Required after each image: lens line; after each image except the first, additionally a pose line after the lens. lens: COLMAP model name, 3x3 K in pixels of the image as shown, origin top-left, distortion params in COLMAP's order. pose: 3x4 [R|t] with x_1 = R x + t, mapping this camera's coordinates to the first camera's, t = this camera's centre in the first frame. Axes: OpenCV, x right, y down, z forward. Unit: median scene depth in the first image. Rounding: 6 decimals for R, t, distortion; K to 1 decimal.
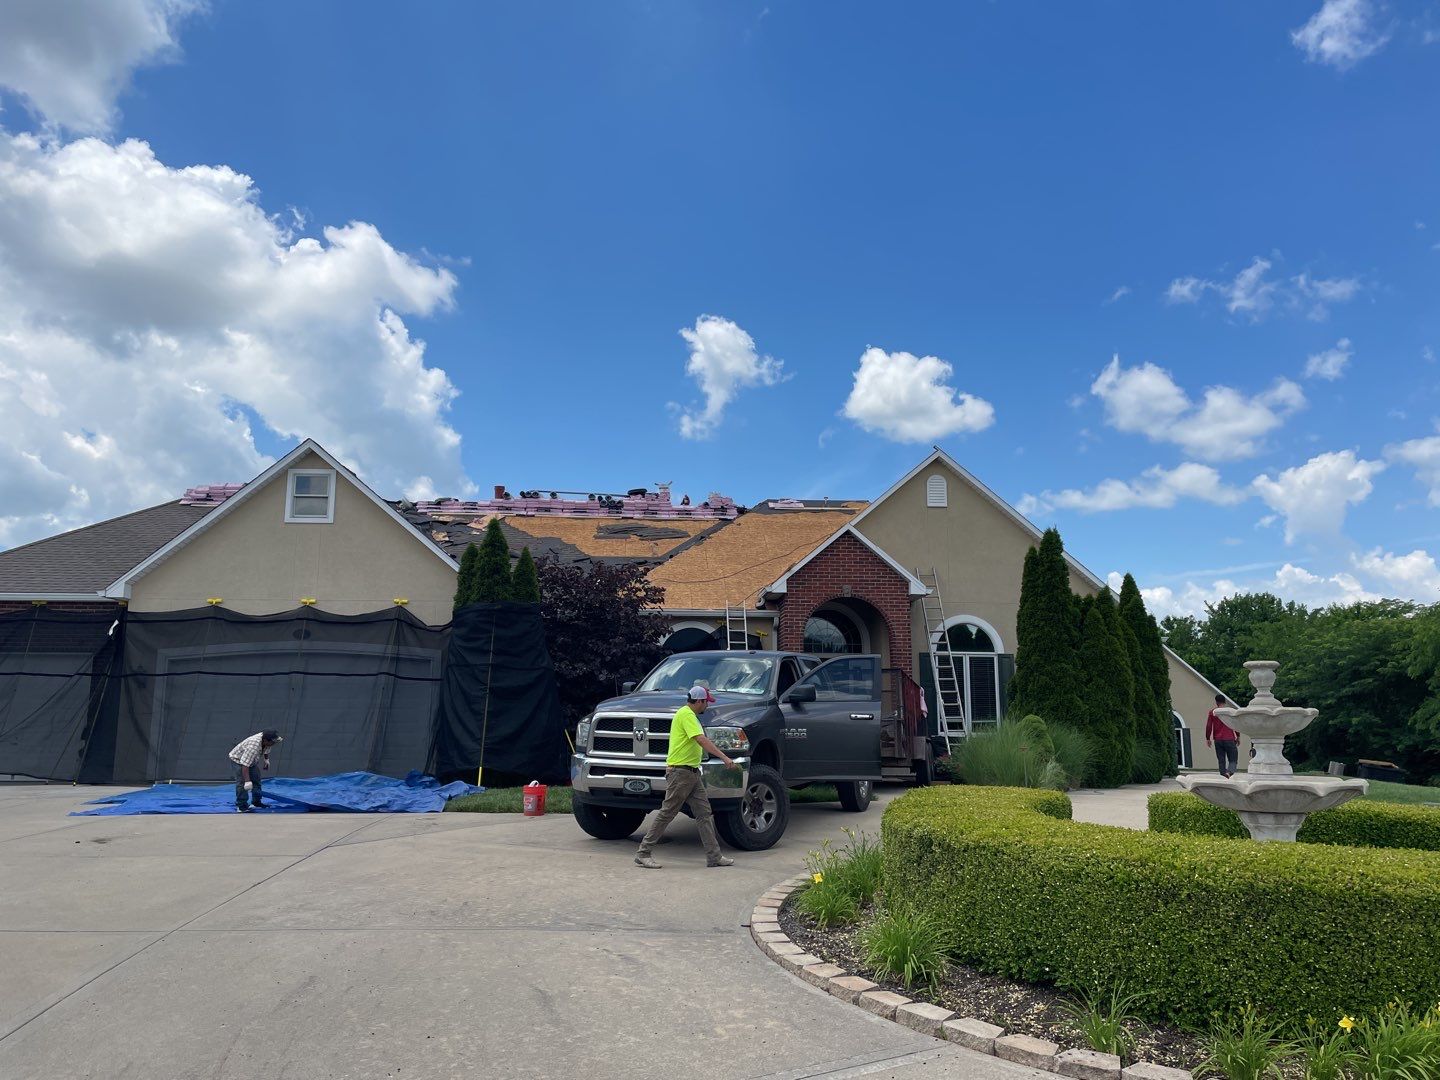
lens RADIAL K [[1104.5, 0, 720.0], [0, 1104.5, 540.0], [0, 0, 1]] dist [0.115196, -0.153228]
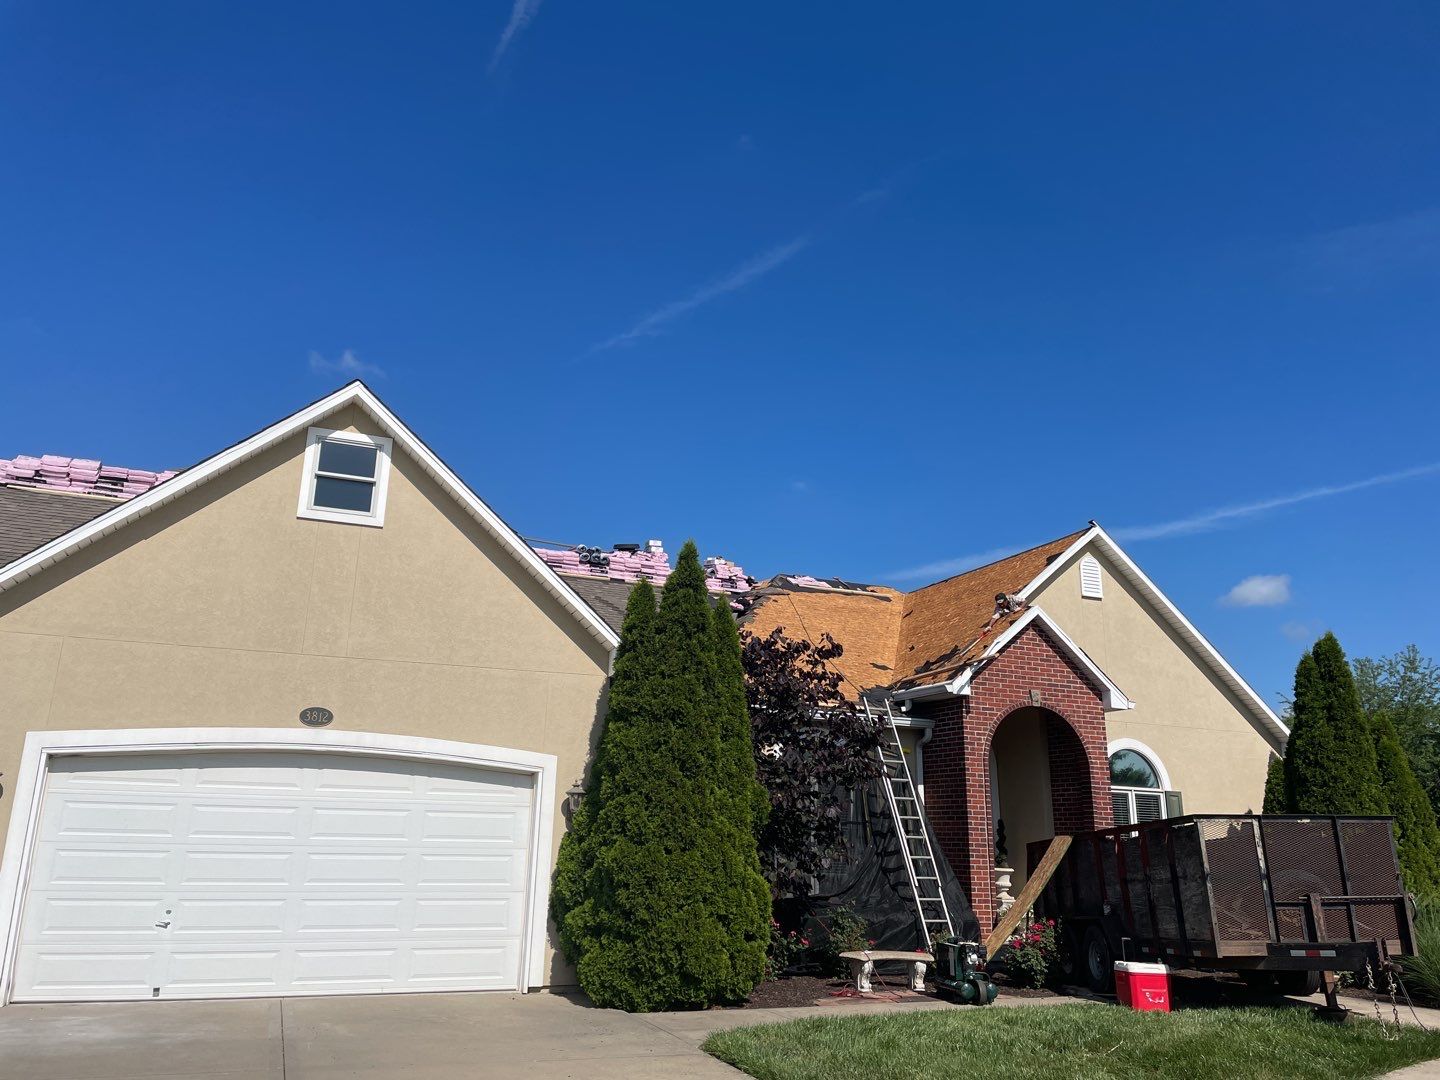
lens RADIAL K [[1113.7, 0, 720.7], [0, 1113.7, 520.3], [0, 0, 1]] dist [0.033788, -0.000085]
pose [[0.947086, 0.107964, 0.302277, -0.358051], [-0.072172, 0.989248, -0.127201, 0.043446], [-0.312760, 0.098654, 0.944695, 0.395157]]
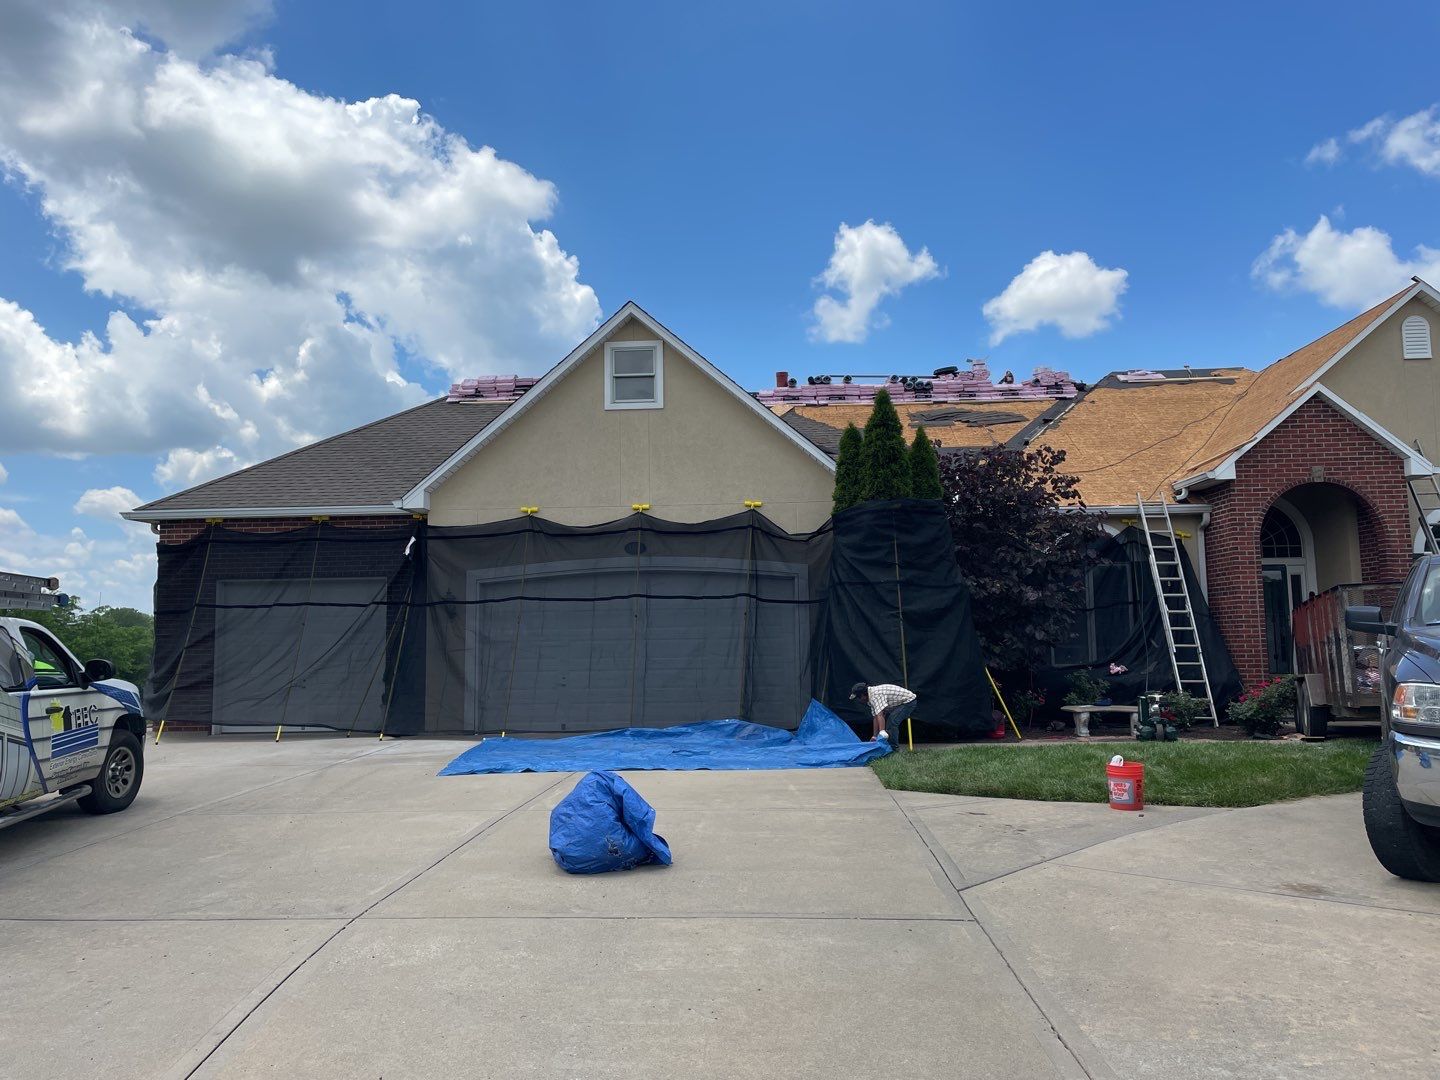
lens RADIAL K [[1104.5, 0, 720.0], [0, 1104.5, 540.0], [0, 0, 1]] dist [0.115196, -0.153228]
pose [[0.991895, -0.027993, -0.123938, -0.213246], [0.037280, 0.996616, 0.073263, 0.022349], [0.121468, -0.077289, 0.989582, 0.223878]]
